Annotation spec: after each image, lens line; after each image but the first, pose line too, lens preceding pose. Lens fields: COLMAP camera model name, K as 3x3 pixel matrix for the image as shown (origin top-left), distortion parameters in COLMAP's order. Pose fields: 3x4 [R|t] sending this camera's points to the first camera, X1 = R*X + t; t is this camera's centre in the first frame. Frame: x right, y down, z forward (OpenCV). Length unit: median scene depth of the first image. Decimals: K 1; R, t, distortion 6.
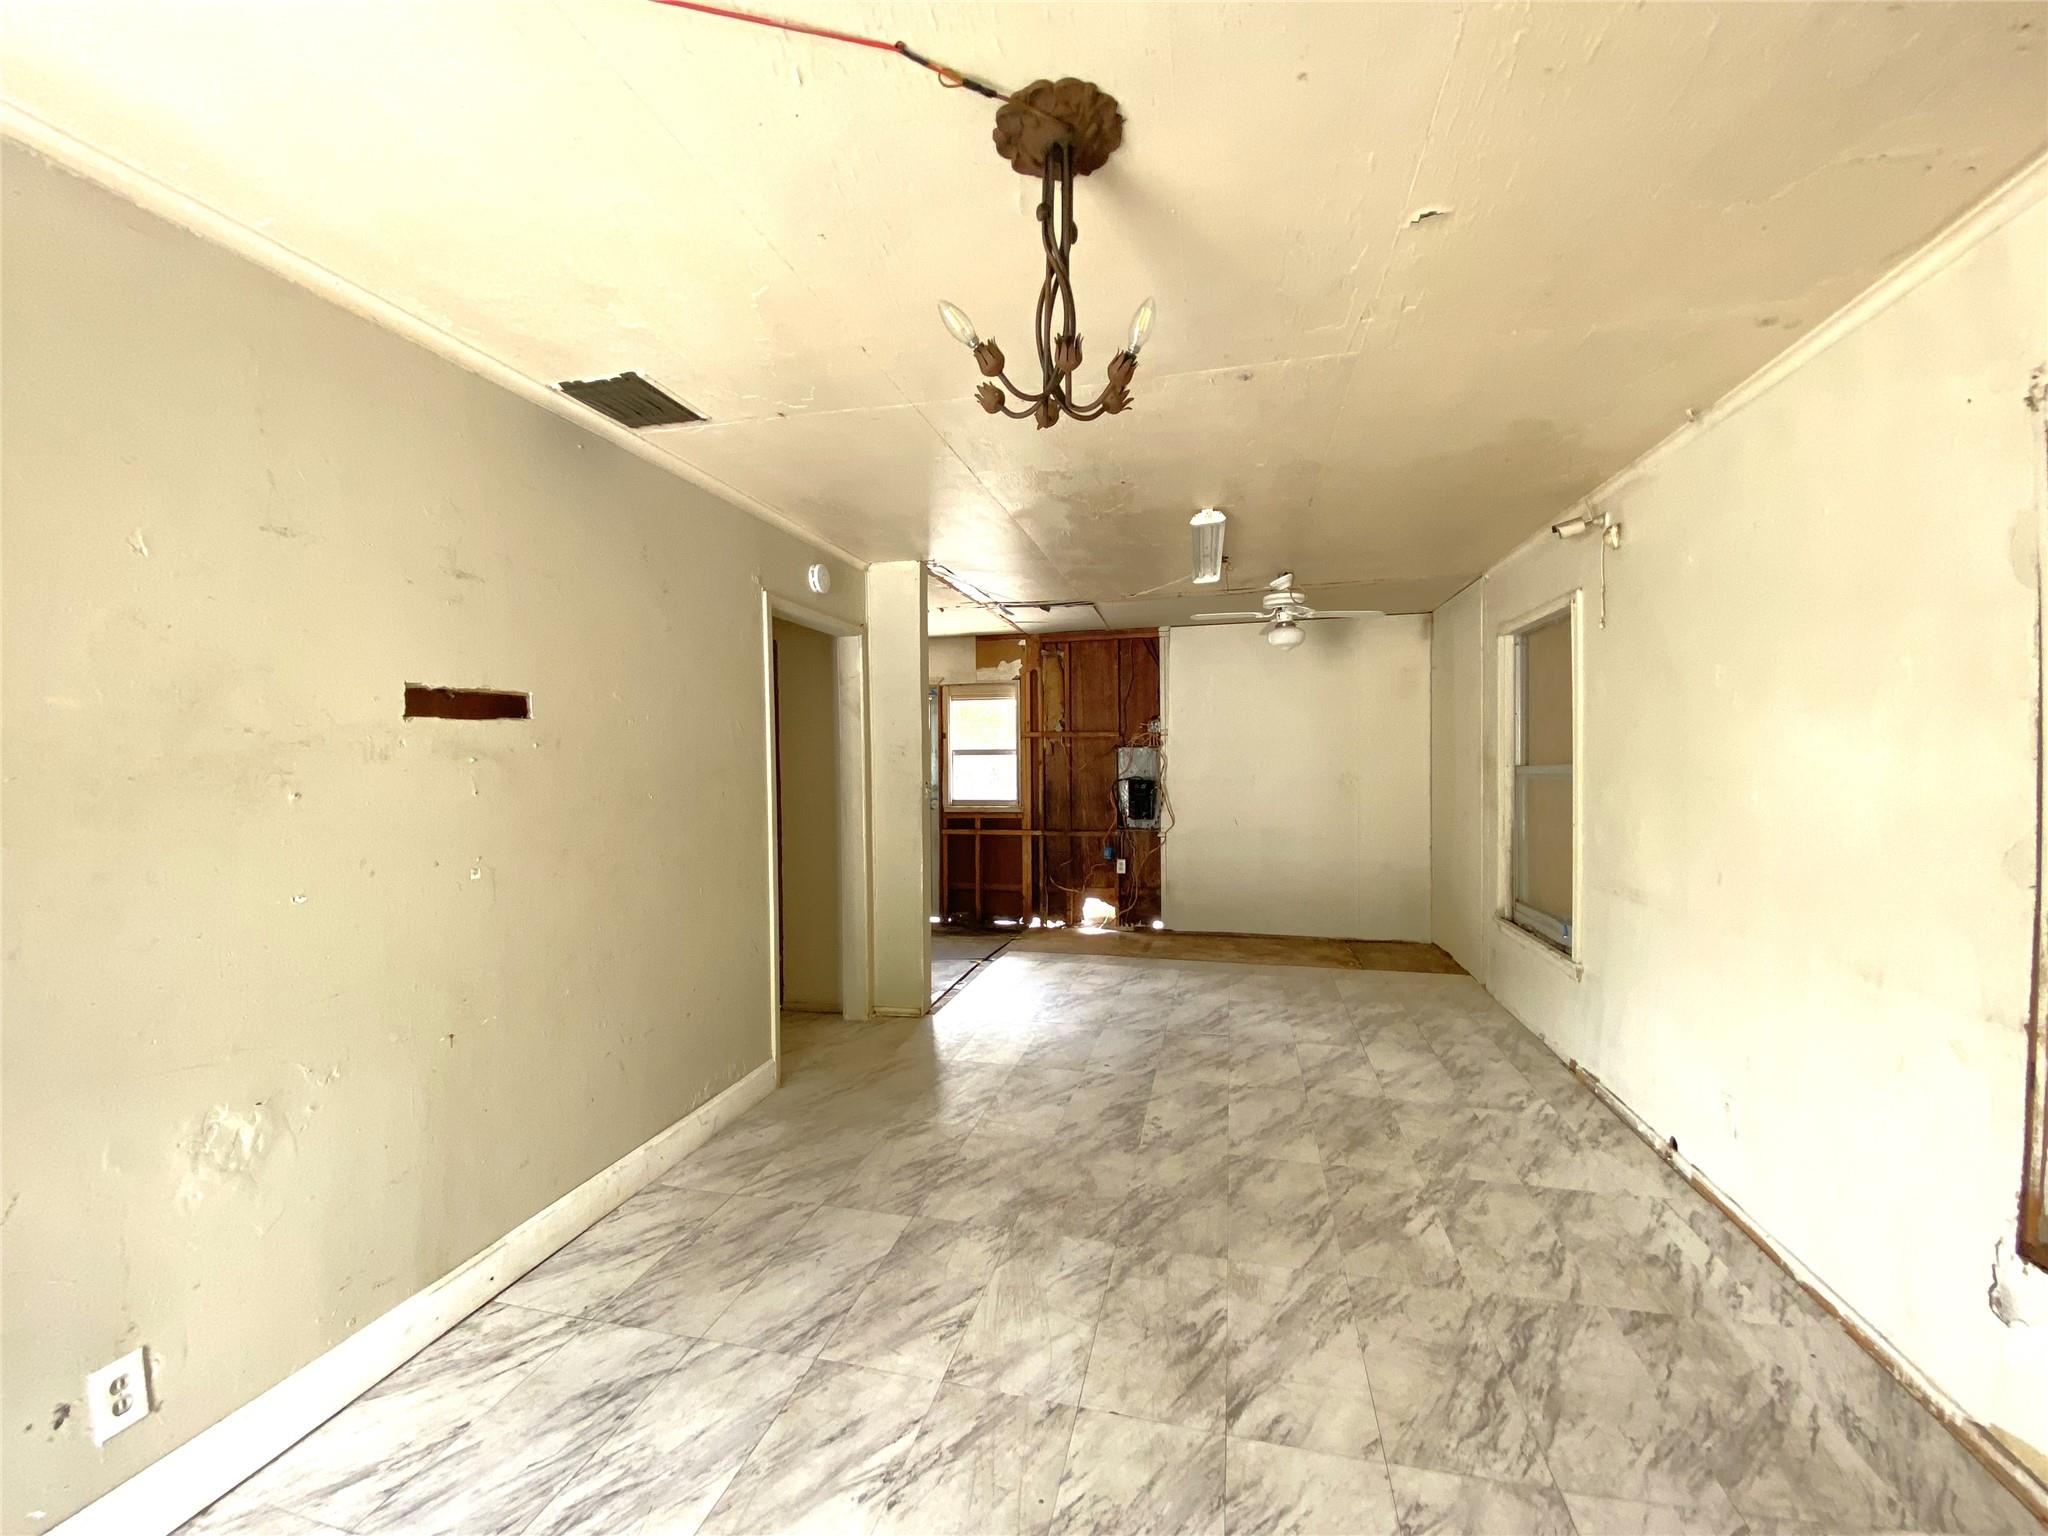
lens RADIAL K [[846.7, 0, 1023.9], [0, 846.7, 763.2], [0, 0, 1]] dist [-0.013030, -0.008950]
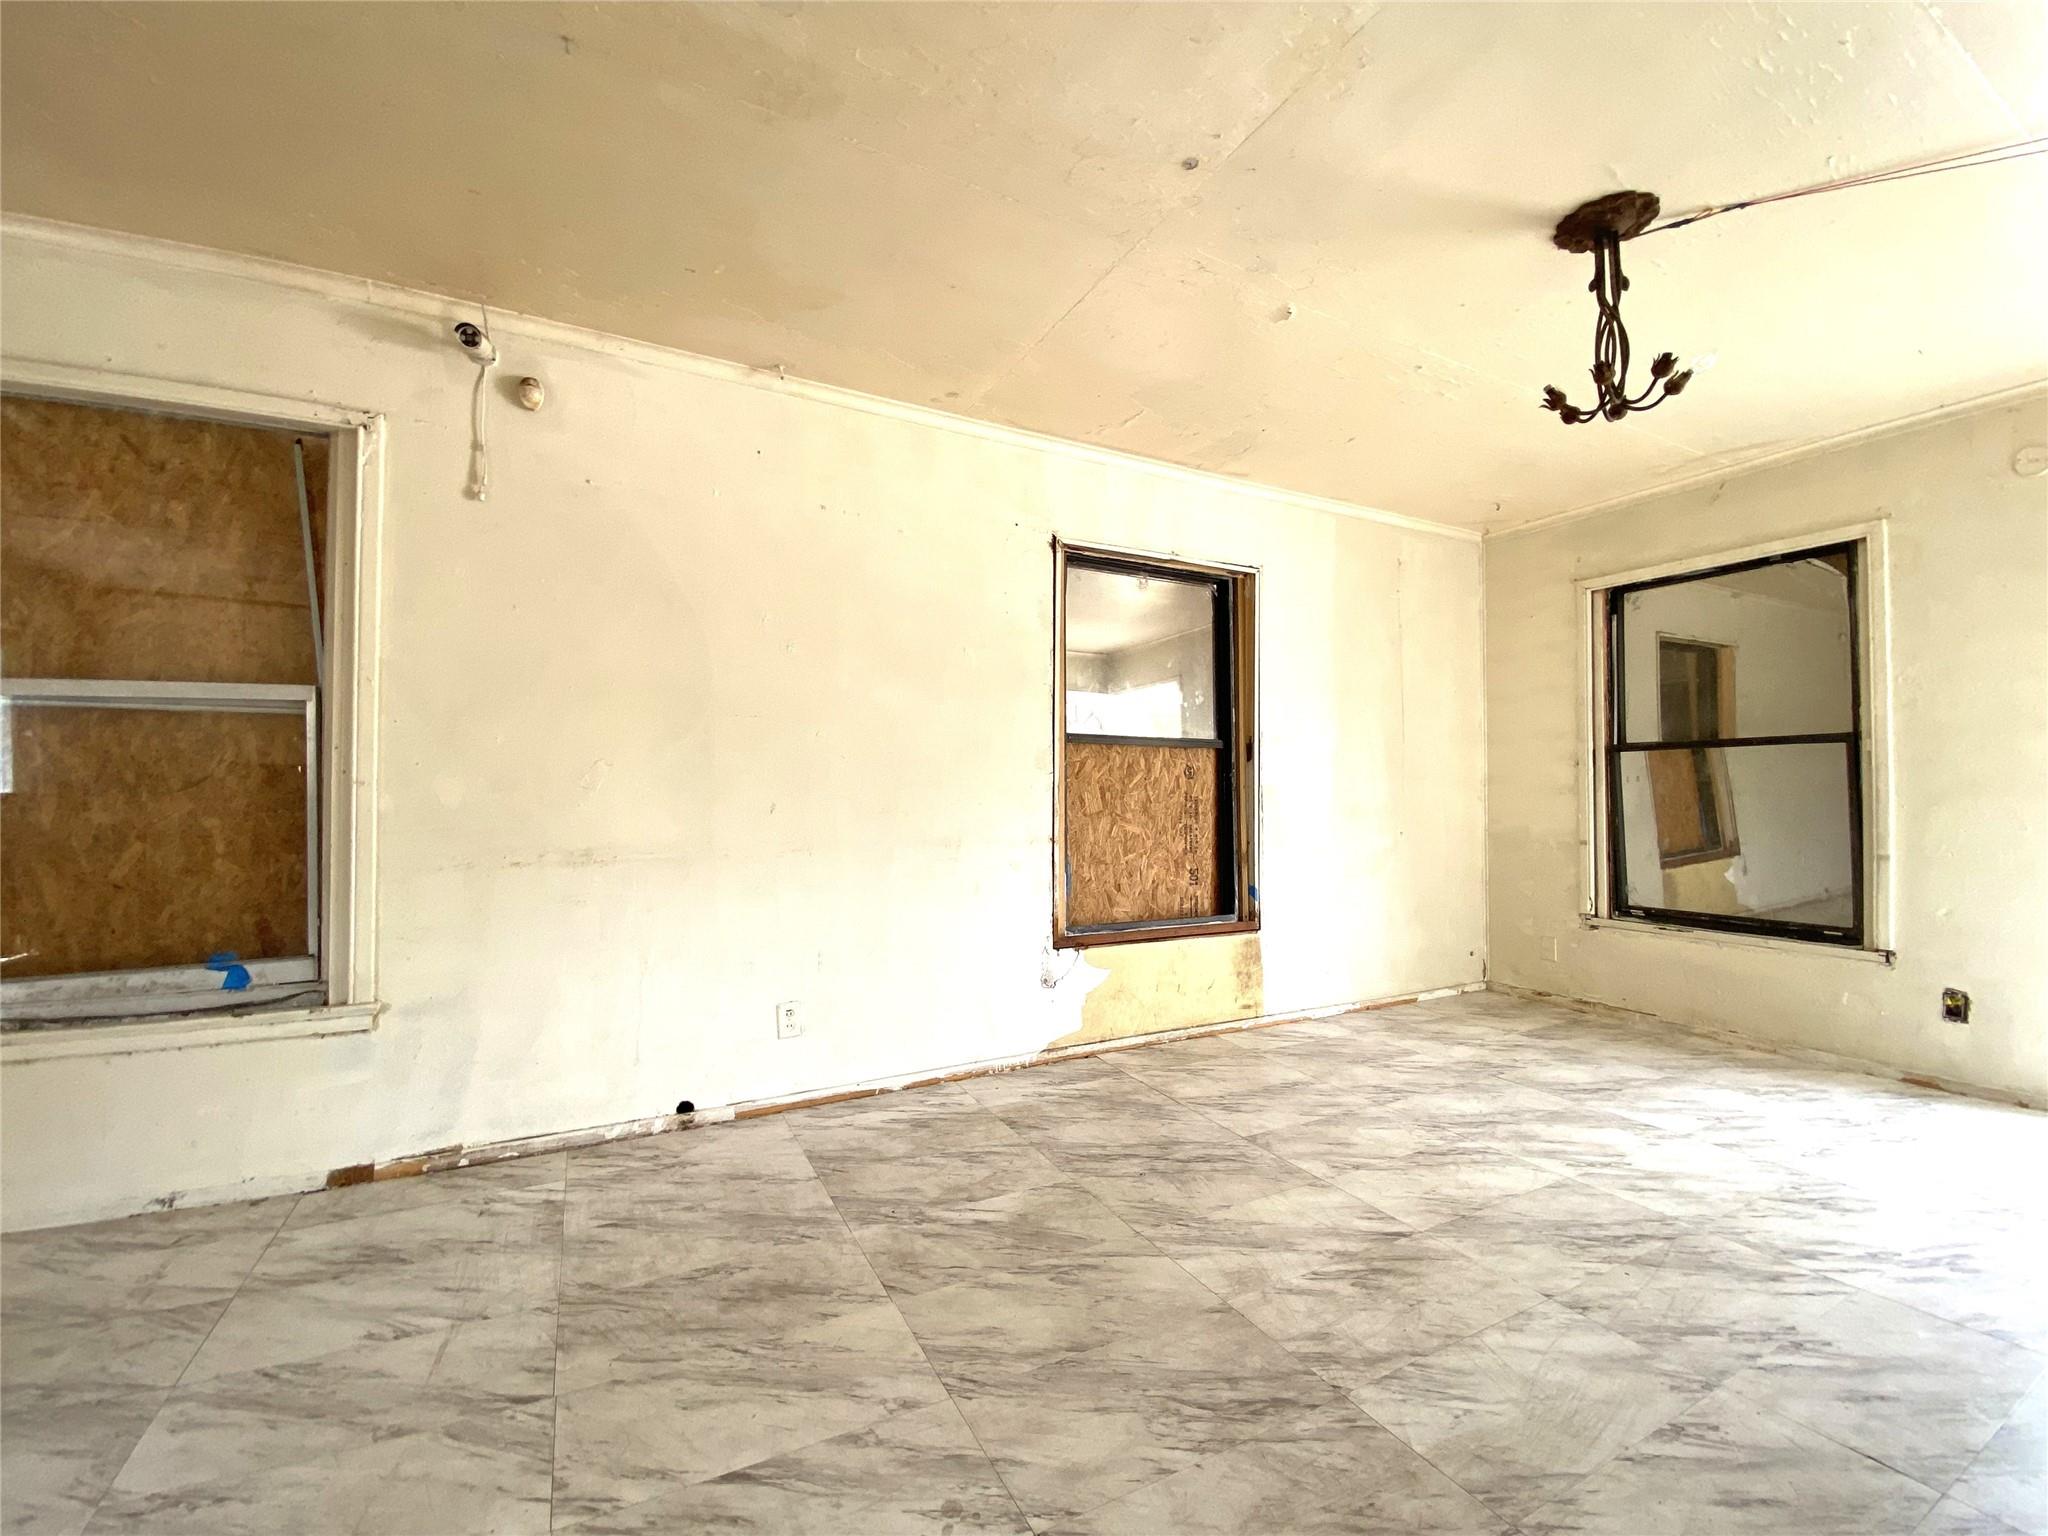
lens RADIAL K [[846.7, 0, 1011.5], [0, 846.7, 774.3], [0, 0, 1]] dist [-0.013030, -0.008950]
pose [[-0.660086, 0.020314, 0.750915, -0.204874], [0.015764, 0.999789, -0.013190, 0.132070], [-0.751025, 0.003131, -0.660267, 1.662082]]
